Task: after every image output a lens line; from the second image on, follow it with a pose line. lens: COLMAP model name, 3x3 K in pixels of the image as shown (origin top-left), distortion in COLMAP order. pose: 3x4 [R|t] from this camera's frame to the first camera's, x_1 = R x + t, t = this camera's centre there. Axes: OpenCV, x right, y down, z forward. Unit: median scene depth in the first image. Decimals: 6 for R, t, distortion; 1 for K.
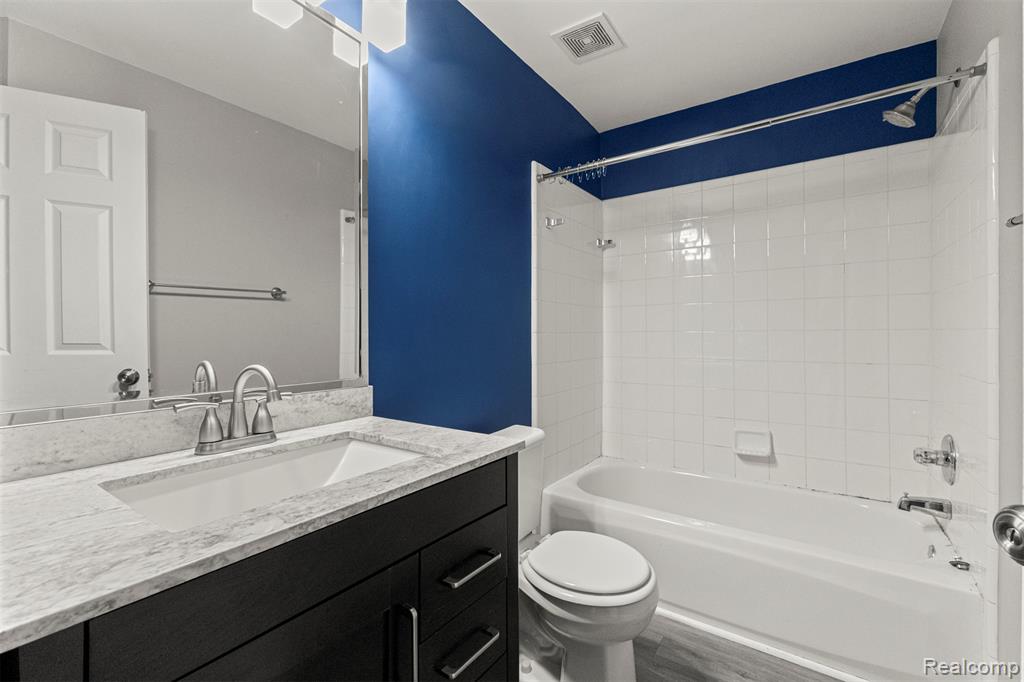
lens RADIAL K [[442.6, 0, 511.8], [0, 442.6, 338.9], [0, 0, 1]] dist [0.009331, -0.001347]
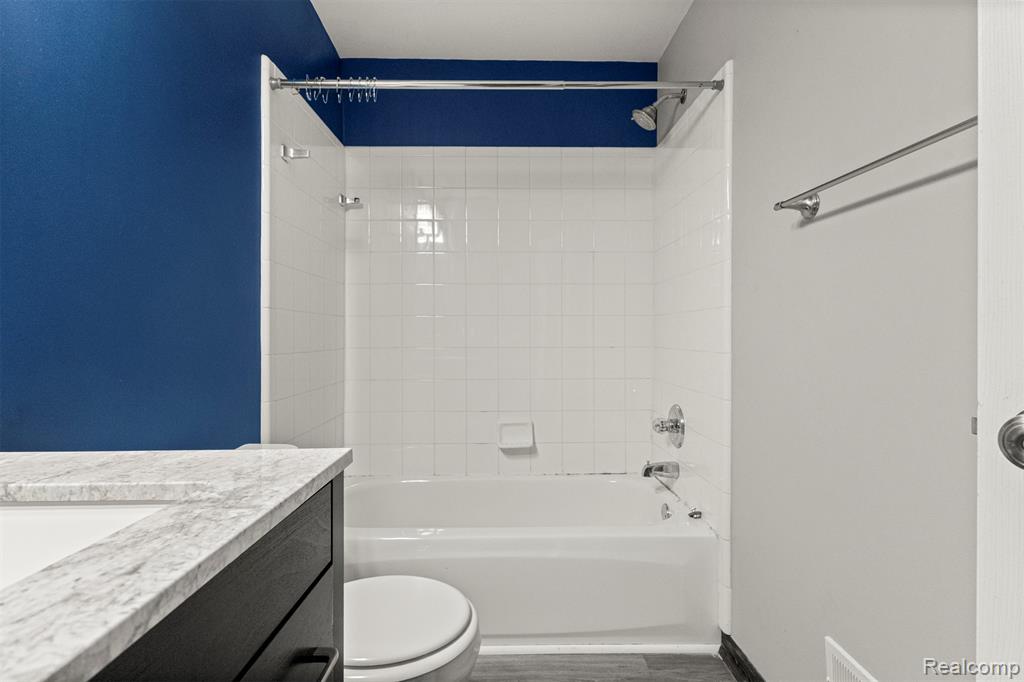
lens RADIAL K [[503.5, 0, 511.6], [0, 503.5, 338.8], [0, 0, 1]] dist [0.007941, 0.001532]
pose [[0.811497, 0.000473, 0.584356, -0.120975], [0.003611, 0.999977, -0.005824, 0.050607], [-0.584345, 0.006836, 0.811476, 0.189236]]
